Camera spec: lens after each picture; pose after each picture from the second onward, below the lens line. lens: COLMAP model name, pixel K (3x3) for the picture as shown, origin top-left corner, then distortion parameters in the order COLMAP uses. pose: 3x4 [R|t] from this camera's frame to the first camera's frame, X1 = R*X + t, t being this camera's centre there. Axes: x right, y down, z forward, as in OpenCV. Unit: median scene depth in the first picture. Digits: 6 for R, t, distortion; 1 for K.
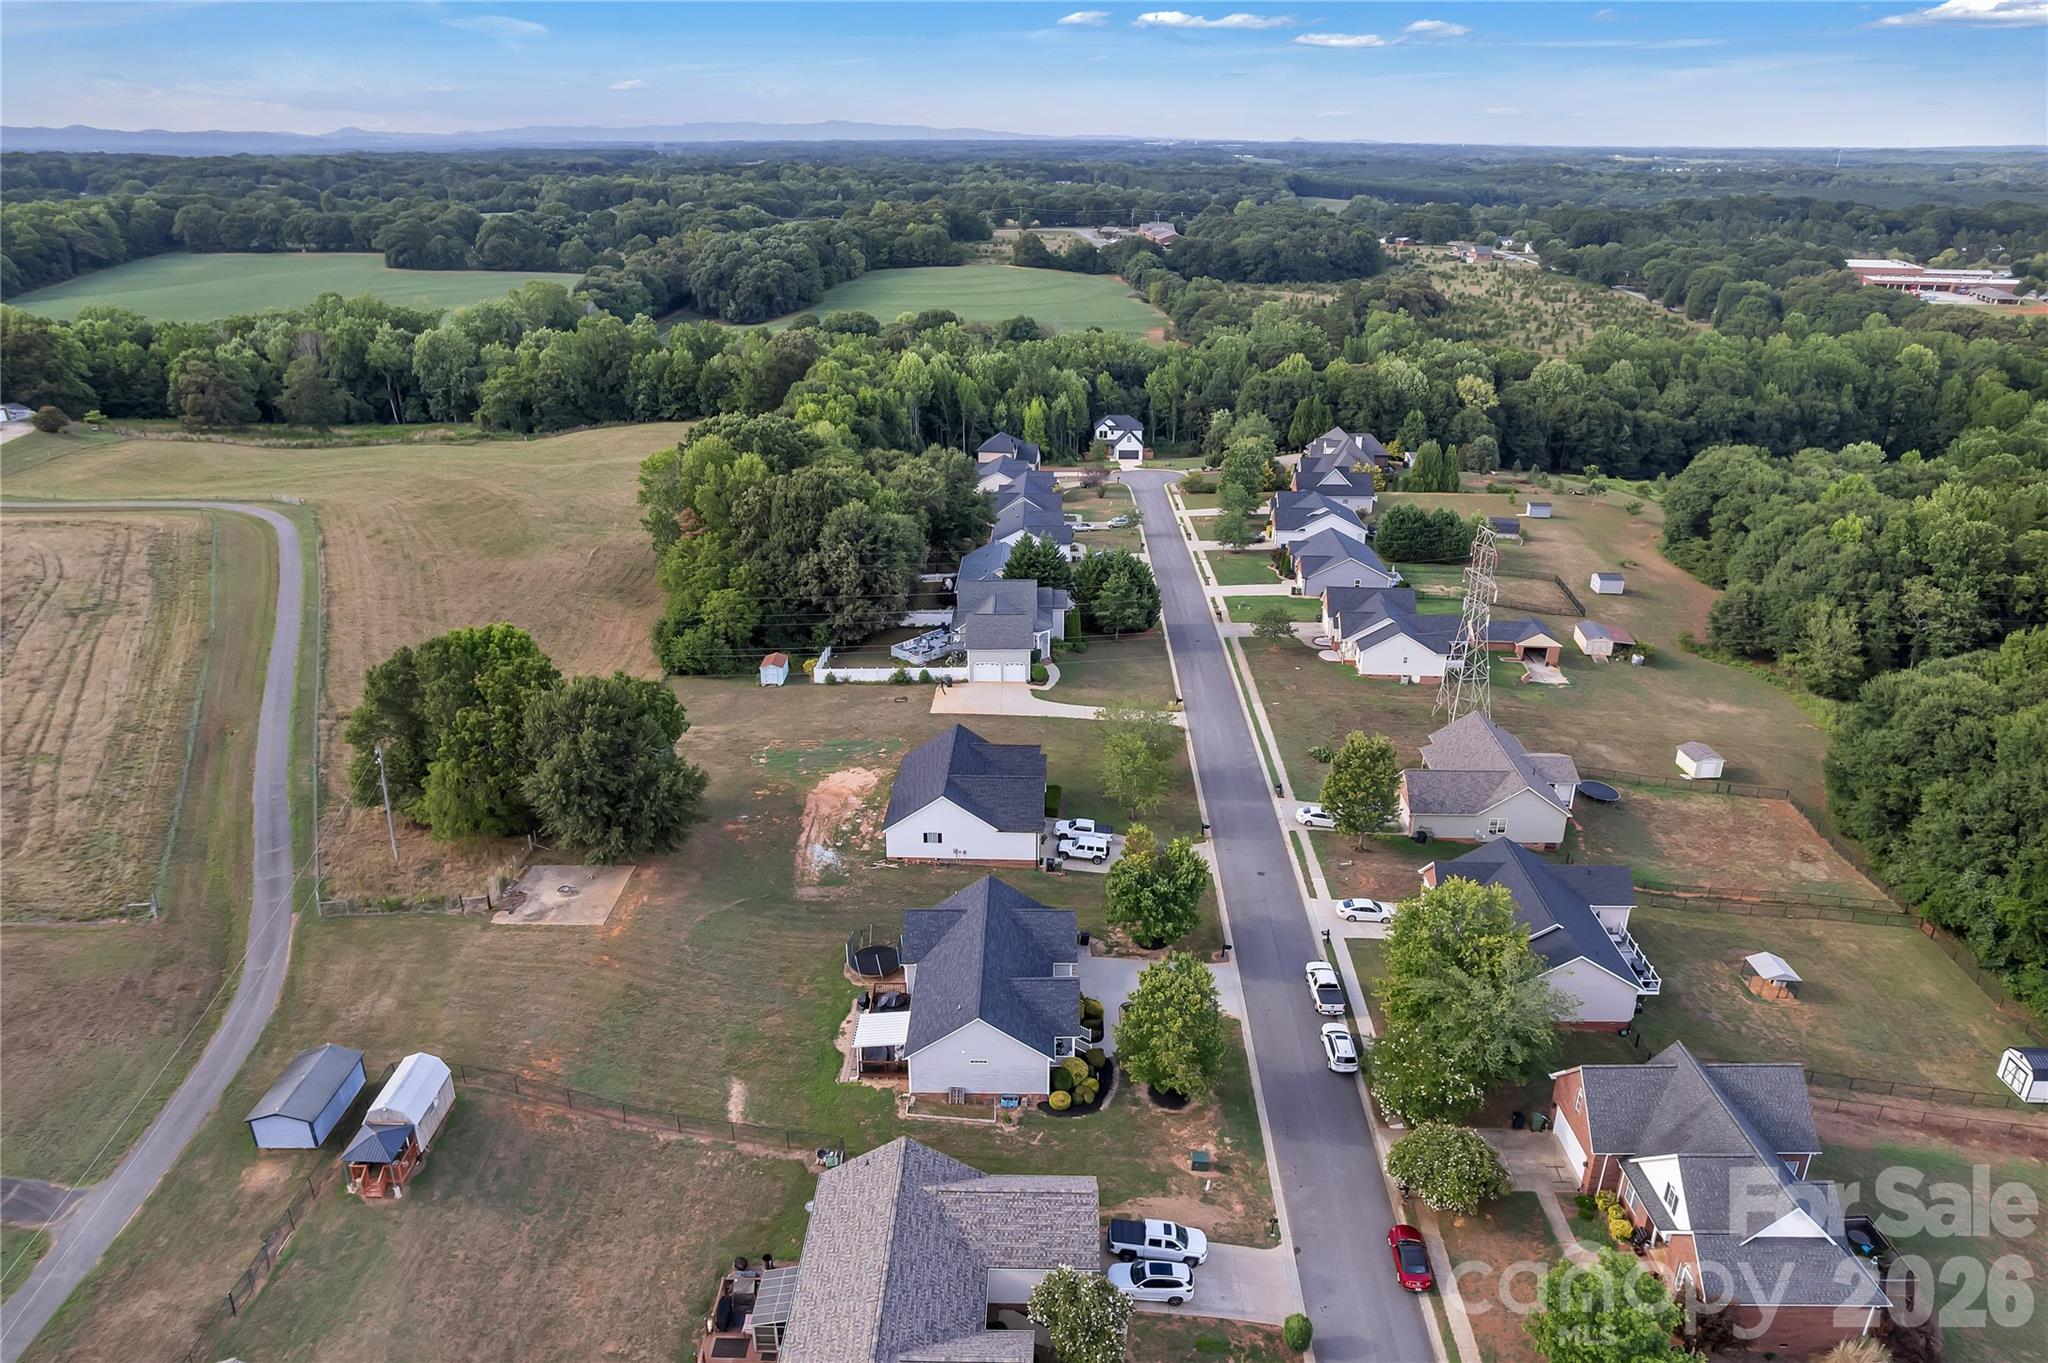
lens RADIAL K [[1328.7, 0, 1017.5], [0, 1328.7, 672.4], [0, 0, 1]] dist [-0.076023, 0.070779]
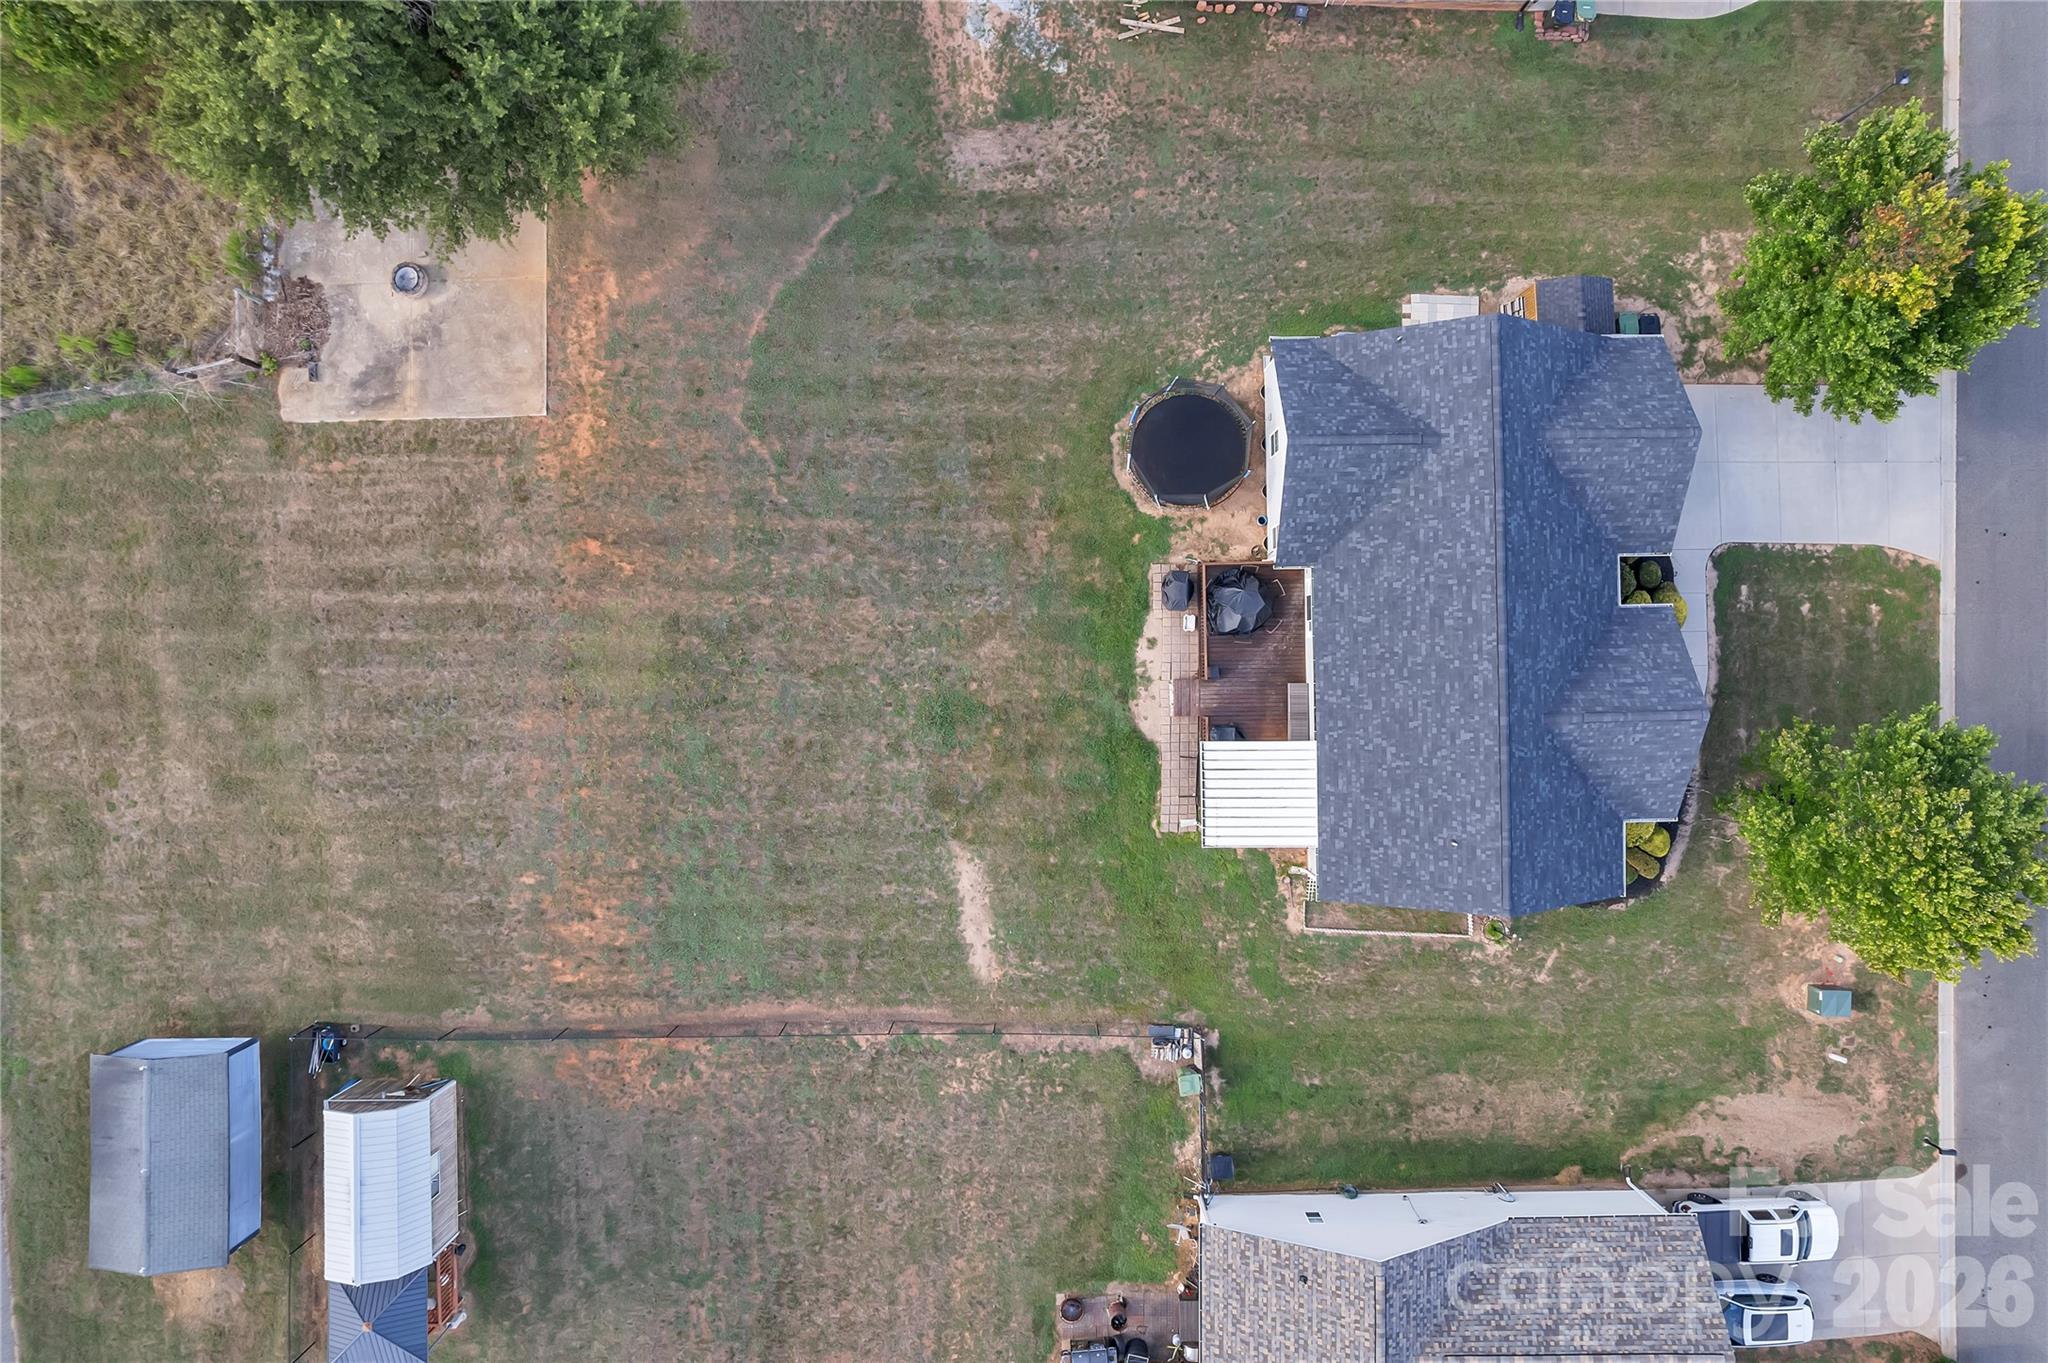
lens RADIAL K [[1328.7, 0, 1017.5], [0, 1328.7, 672.4], [0, 0, 1]] dist [-0.076023, 0.070779]
pose [[0.999512, -0.030942, -0.004260, -0.142339], [0.016107, 0.393789, 0.919060, -0.140998], [-0.026761, -0.918680, 0.394095, 0.654121]]
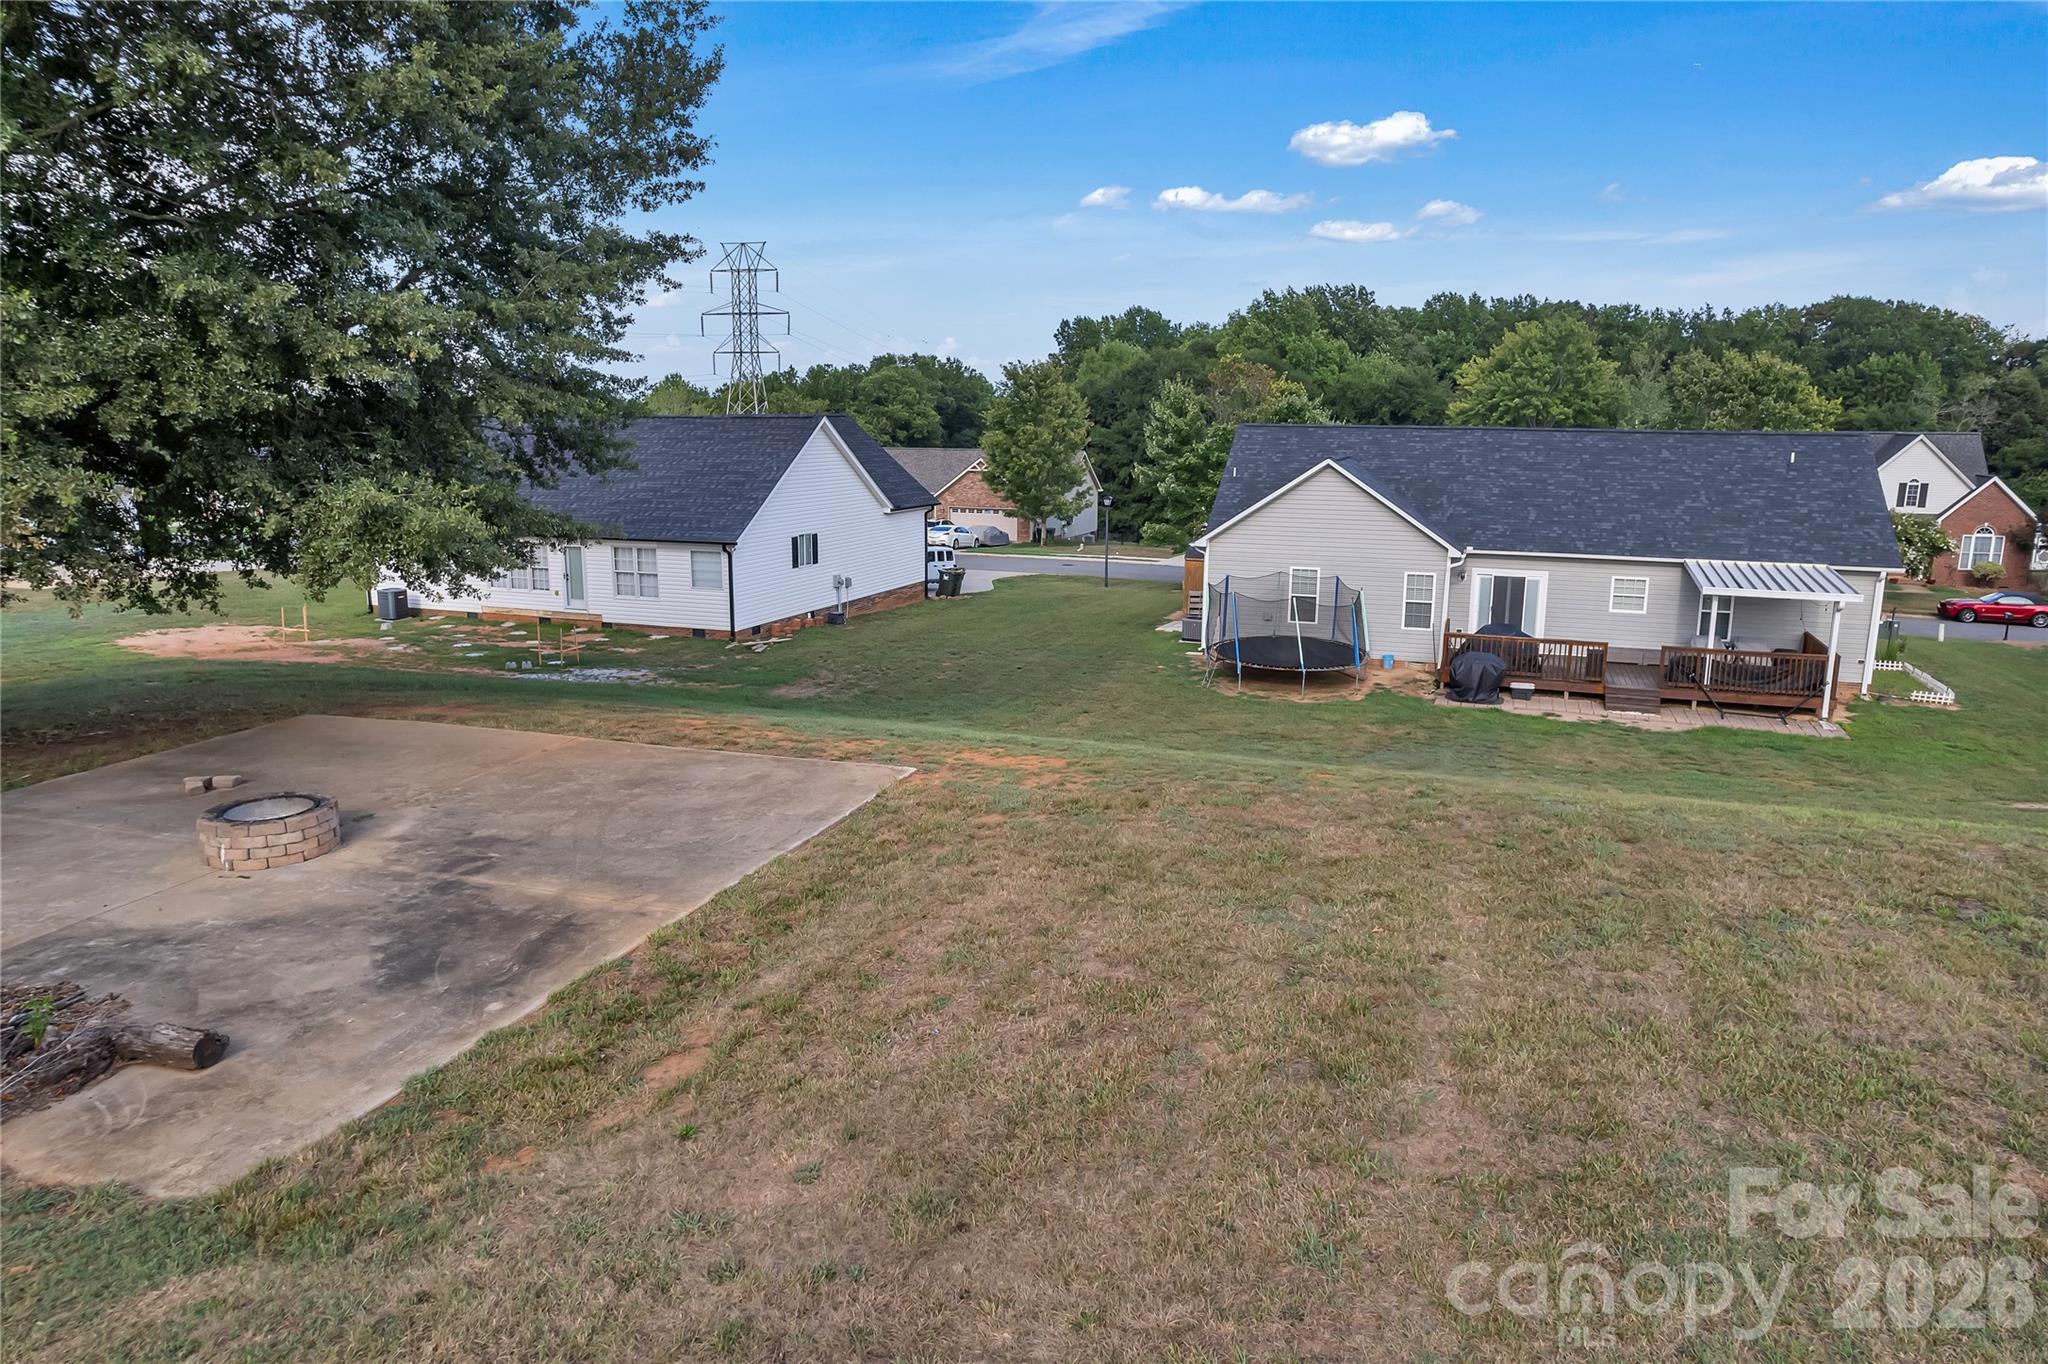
lens RADIAL K [[1329.9, 0, 1023.6], [0, 1329.9, 673.3], [0, 0, 1]] dist [-0.105598, 0.103290]
pose [[0.319397, -0.179814, 0.930405, -0.386356], [0.350148, 0.934742, 0.060450, 0.153462], [-0.880558, 0.306472, 0.361515, 0.810809]]
